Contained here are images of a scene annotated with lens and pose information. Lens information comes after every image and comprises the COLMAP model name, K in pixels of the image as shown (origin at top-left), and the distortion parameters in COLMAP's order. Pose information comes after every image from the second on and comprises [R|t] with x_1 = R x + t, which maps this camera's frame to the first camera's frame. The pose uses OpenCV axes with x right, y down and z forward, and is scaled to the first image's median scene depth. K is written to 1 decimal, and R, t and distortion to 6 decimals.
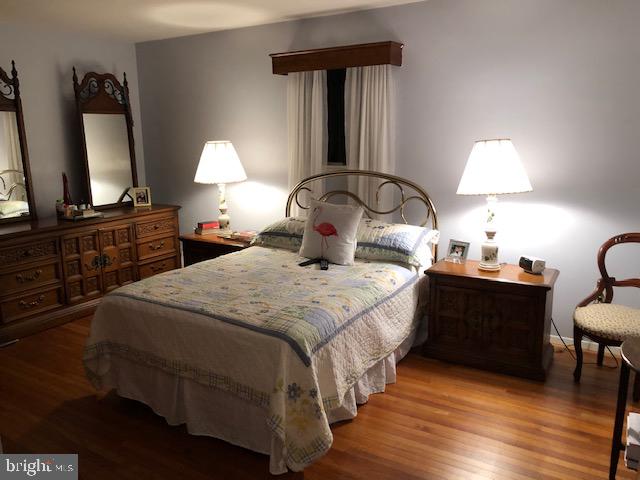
lens RADIAL K [[533.1, 0, 320.0], [0, 533.1, 240.0], [0, 0, 1]] dist [0.000521, -0.004126]
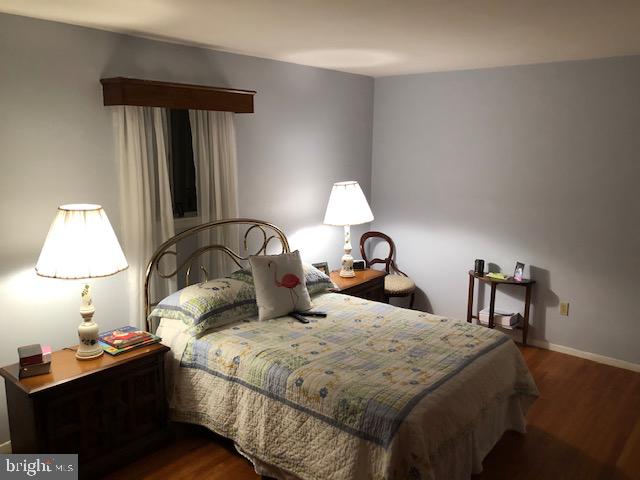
lens RADIAL K [[533.1, 0, 320.0], [0, 533.1, 240.0], [0, 0, 1]] dist [0.000521, -0.004126]
pose [[0.141944, -0.179034, 0.973550, -0.847500], [0.179318, 0.971886, 0.152583, -0.215658], [-0.973497, 0.152917, 0.170058, 0.696422]]
